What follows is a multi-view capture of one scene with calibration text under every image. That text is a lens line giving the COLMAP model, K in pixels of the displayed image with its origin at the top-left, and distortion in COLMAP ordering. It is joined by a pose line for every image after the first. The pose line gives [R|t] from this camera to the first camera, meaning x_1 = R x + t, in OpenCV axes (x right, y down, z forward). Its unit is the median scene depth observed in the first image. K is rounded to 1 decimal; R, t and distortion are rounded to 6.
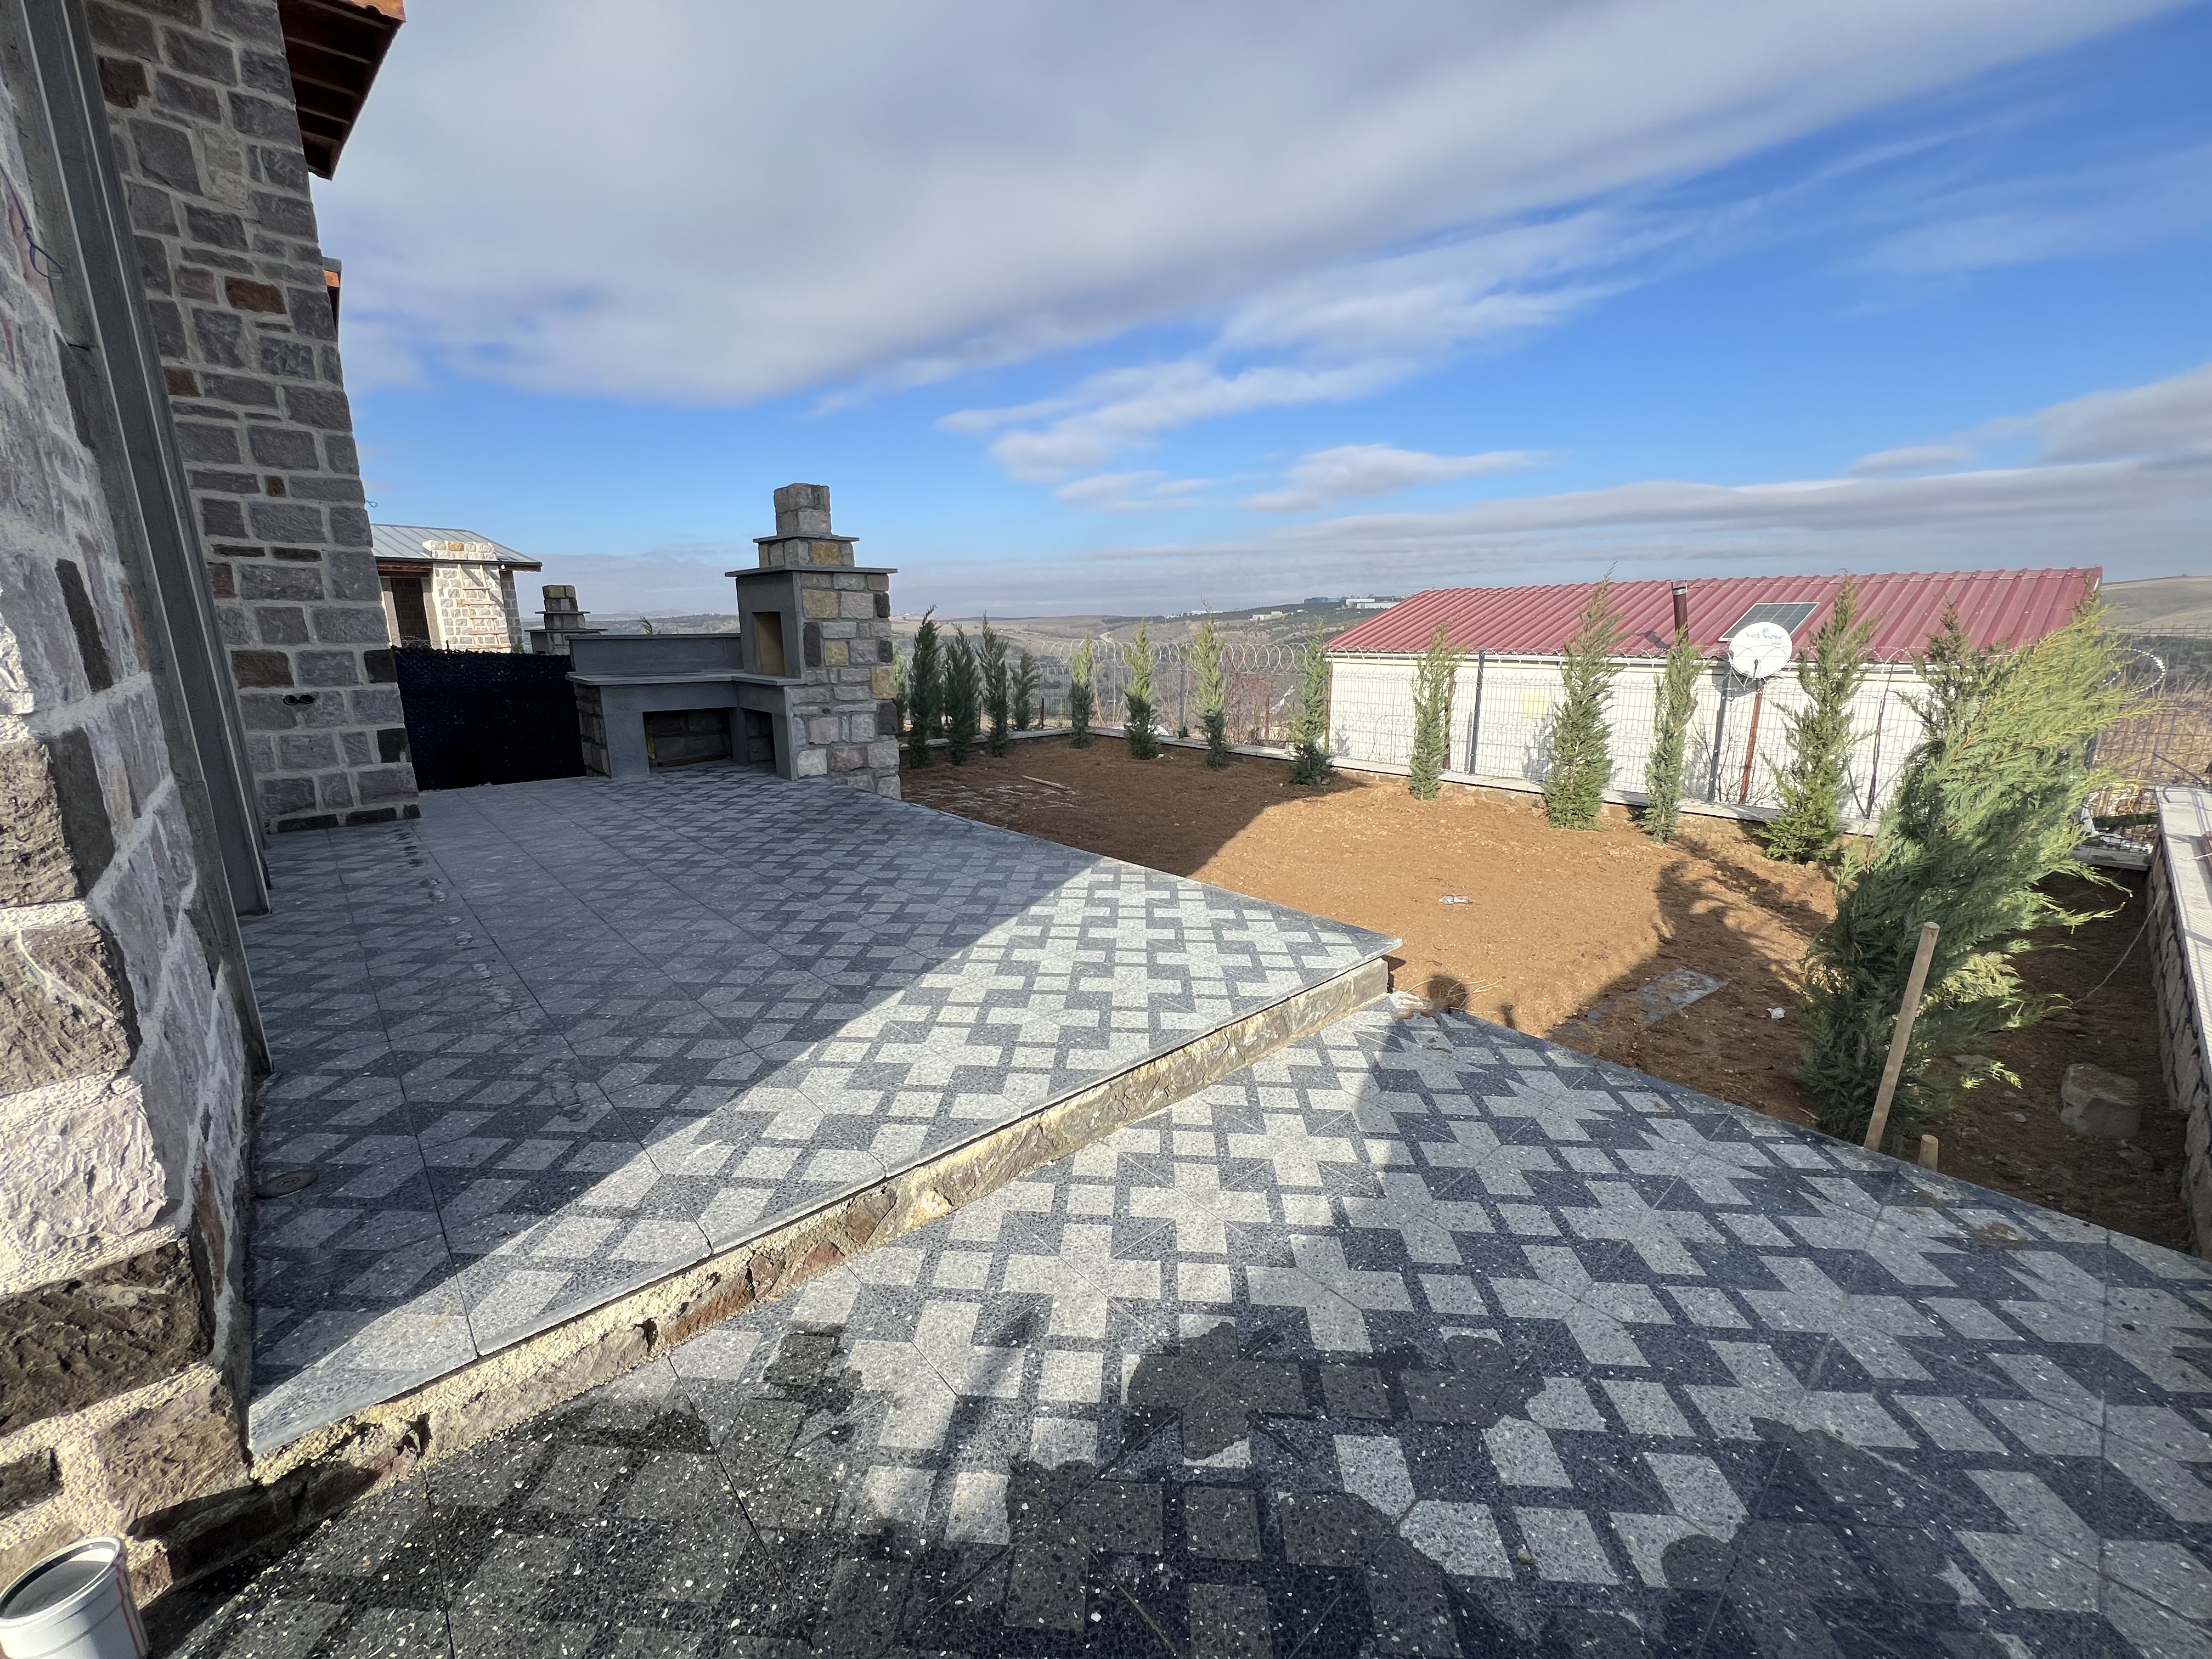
lens RADIAL K [[906.6, 0, 1112.3], [0, 906.6, 834.9], [0, 0, 1]] dist [-0.002775, 0.000177]
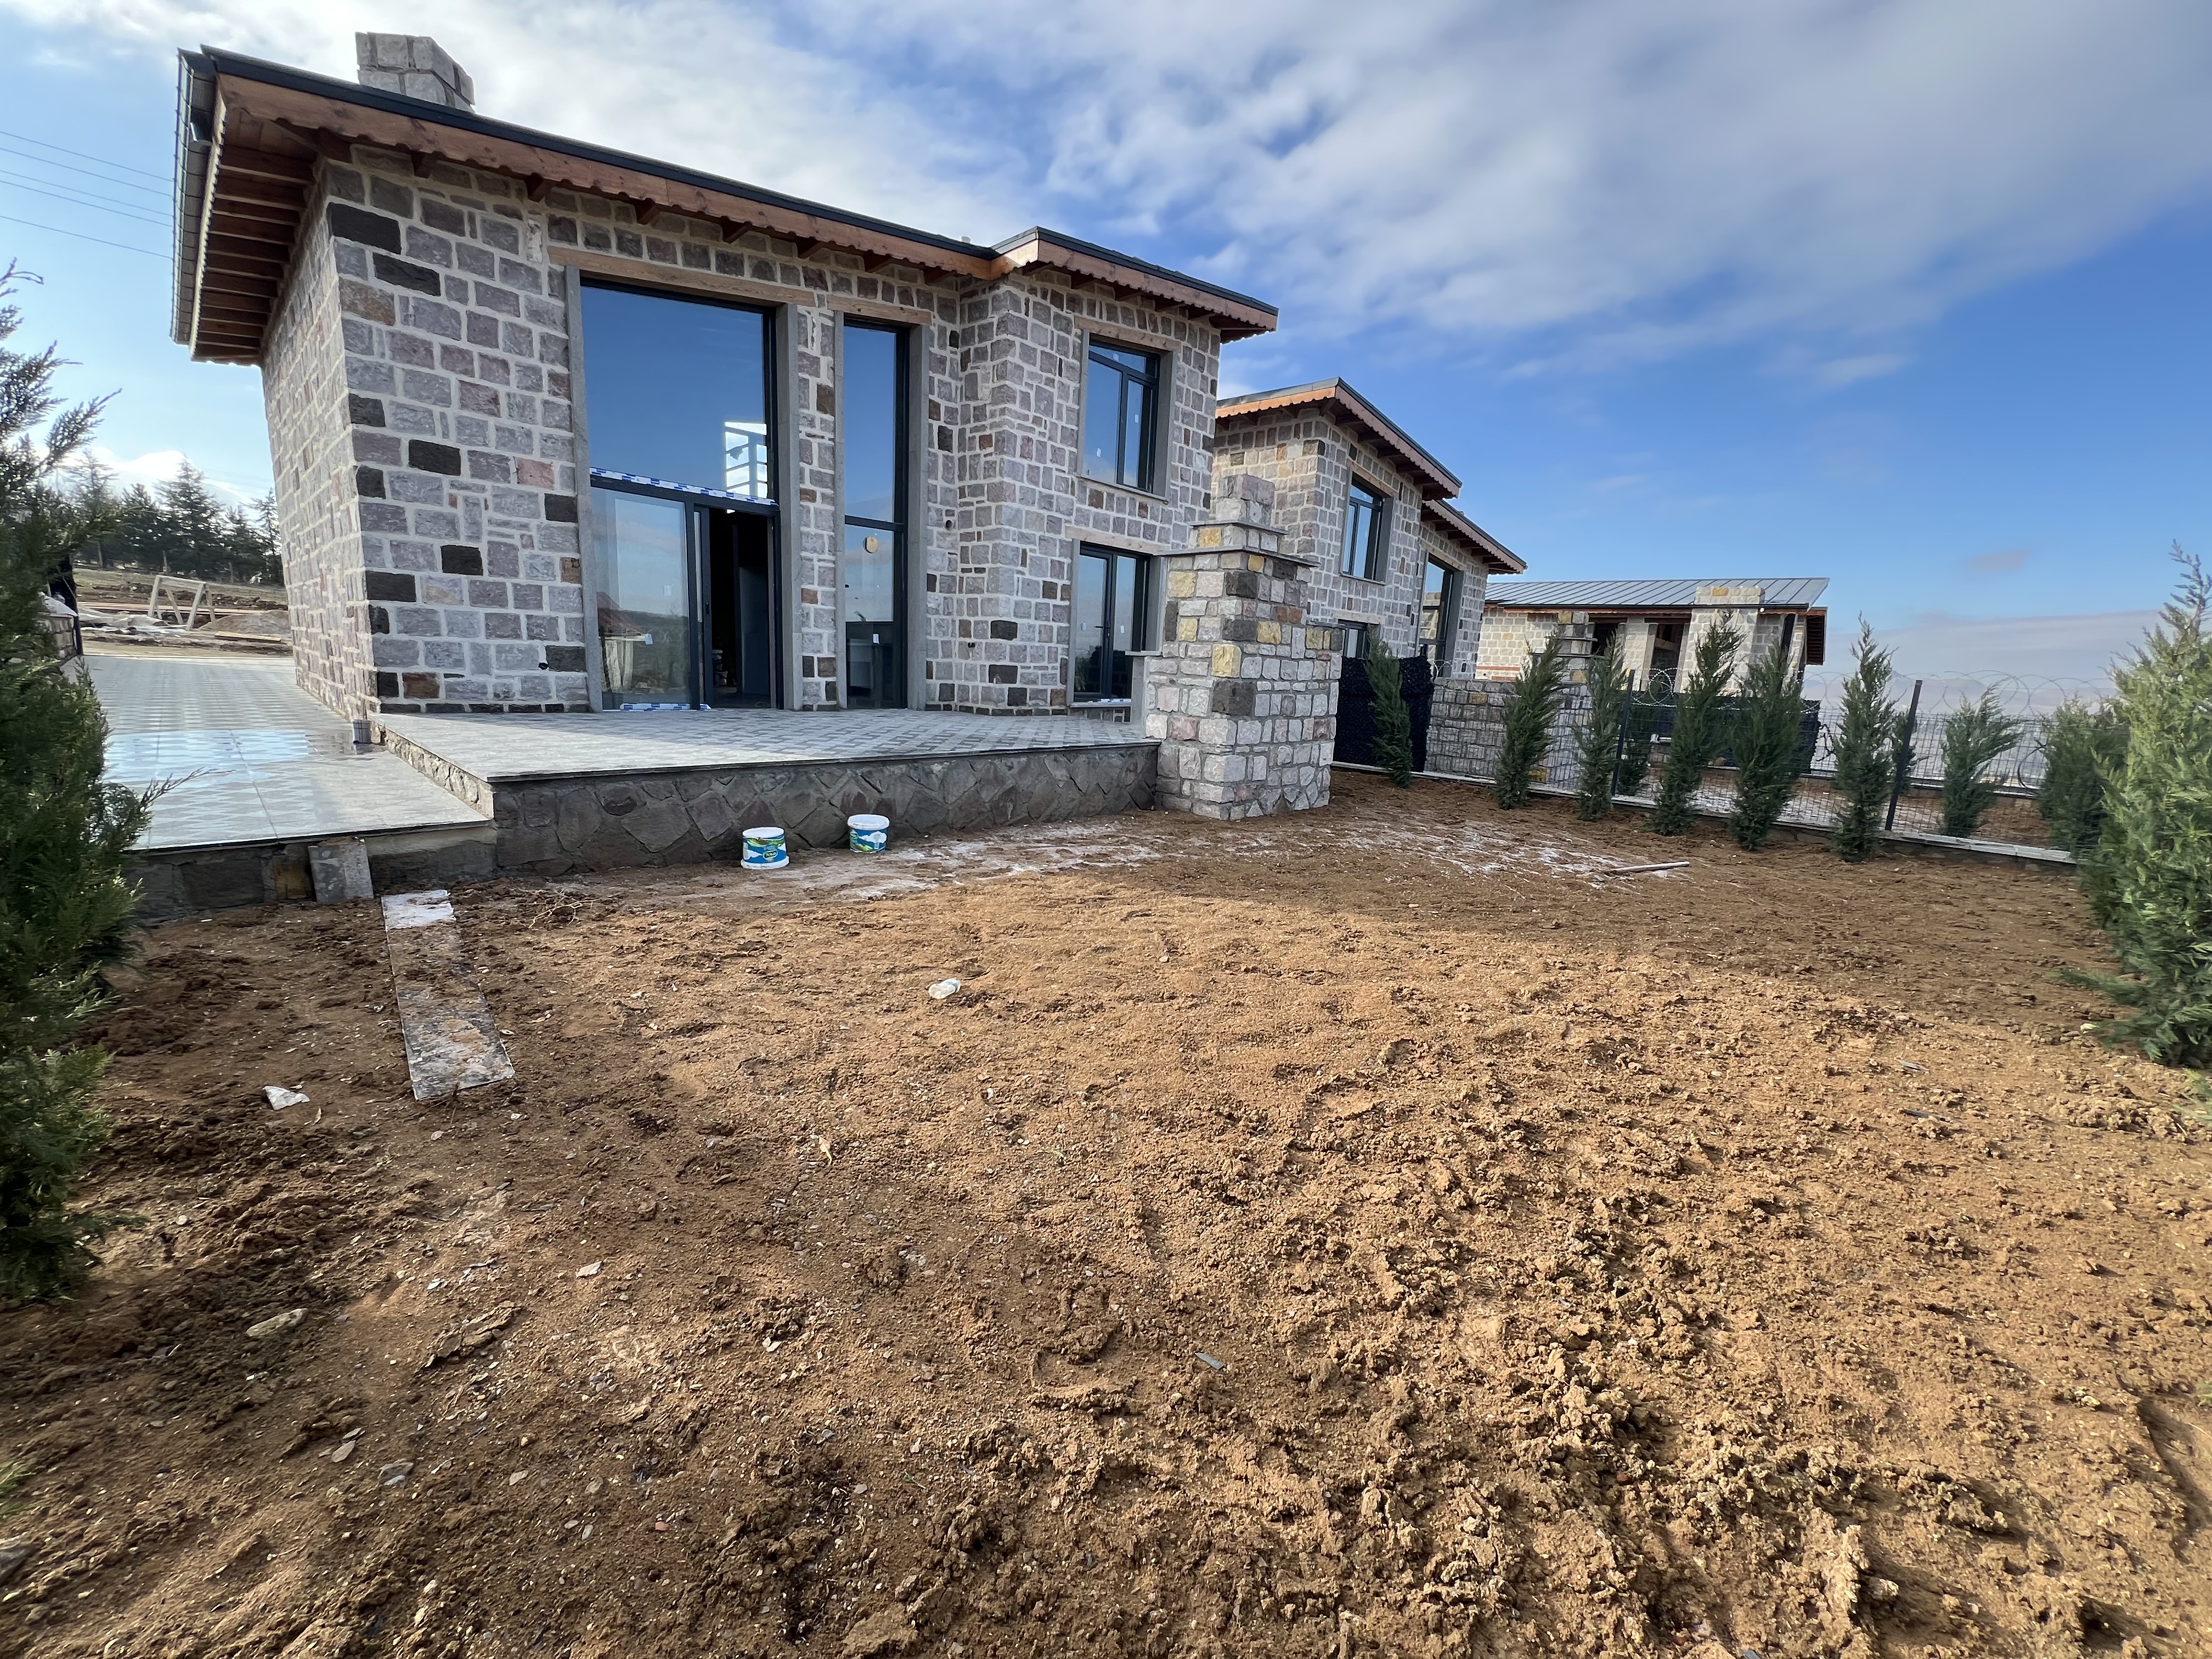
lens RADIAL K [[906.6, 0, 1104.9], [0, 906.6, 834.6], [0, 0, 1]] dist [-0.002775, 0.000177]
pose [[0.042960, 0.189810, -0.980881, 0.793983], [-0.273858, 0.946420, 0.171147, -0.126424], [0.960810, 0.261269, 0.092639, 0.865049]]
